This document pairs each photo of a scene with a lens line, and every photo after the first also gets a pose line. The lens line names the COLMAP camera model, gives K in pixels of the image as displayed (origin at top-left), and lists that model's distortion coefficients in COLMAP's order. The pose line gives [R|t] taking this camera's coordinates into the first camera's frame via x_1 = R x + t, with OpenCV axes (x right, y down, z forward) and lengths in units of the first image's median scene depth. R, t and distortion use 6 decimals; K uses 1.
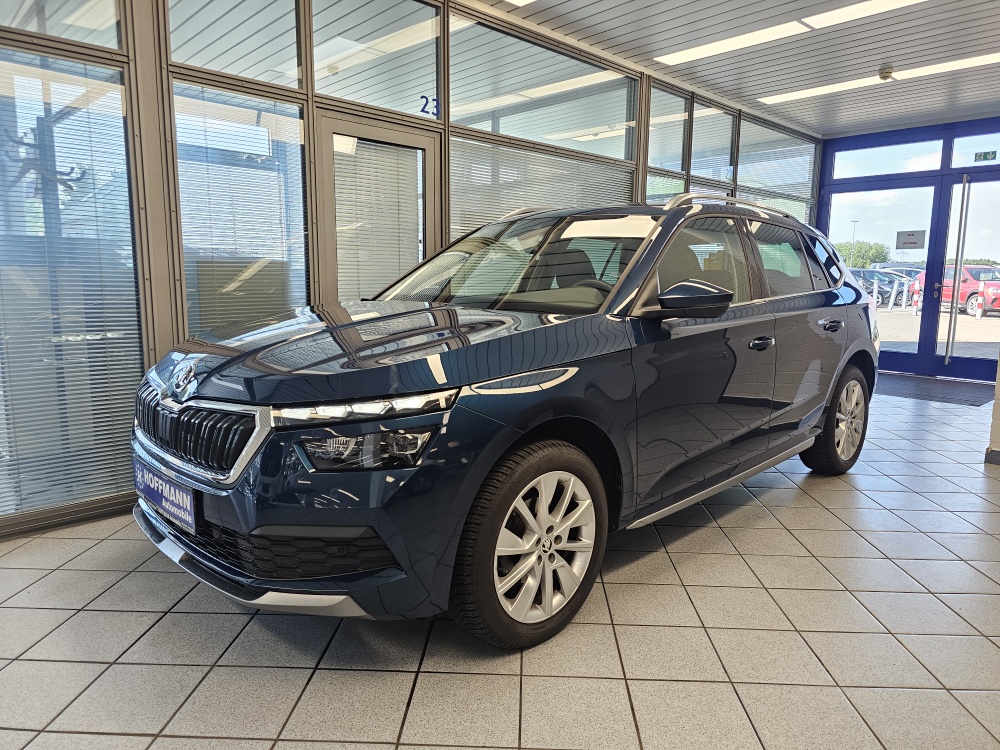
lens RADIAL K [[666.8, 0, 502.6], [0, 666.8, 365.3], [0, 0, 1]] dist [0.001447, -0.000524]
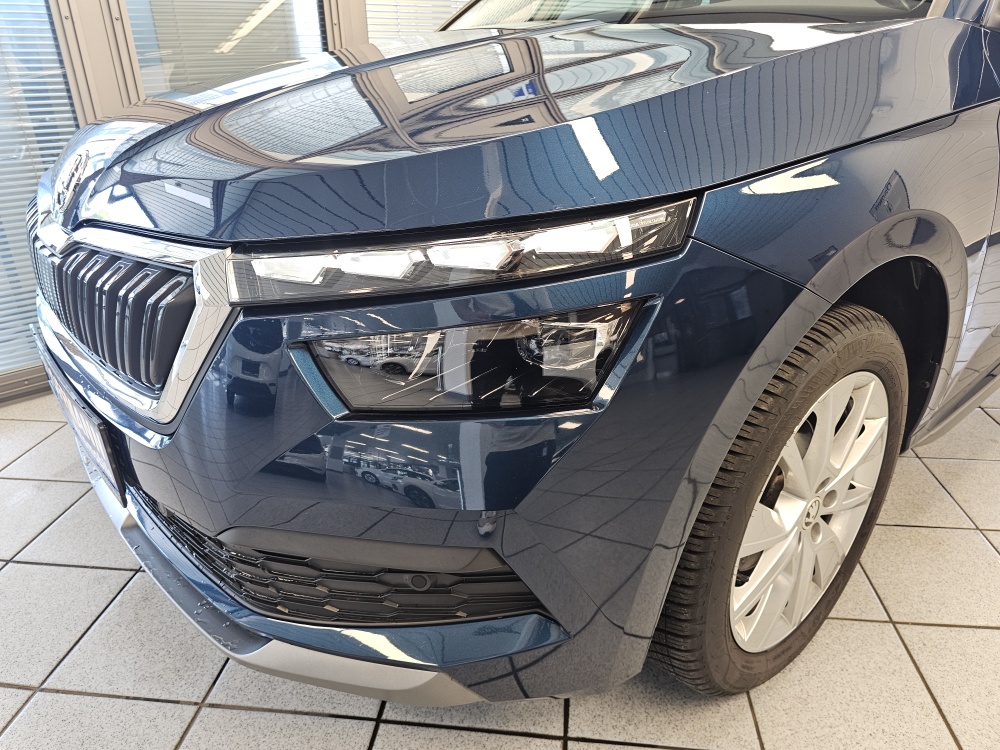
lens RADIAL K [[662.3, 0, 503.6], [0, 662.3, 367.4], [0, 0, 1]] dist [0.073776, -0.077299]
pose [[0.997768, 0.004287, -0.066637, -0.143814], [0.015129, 0.957471, 0.288132, 0.014452], [0.065038, -0.288497, 0.955269, 0.569190]]
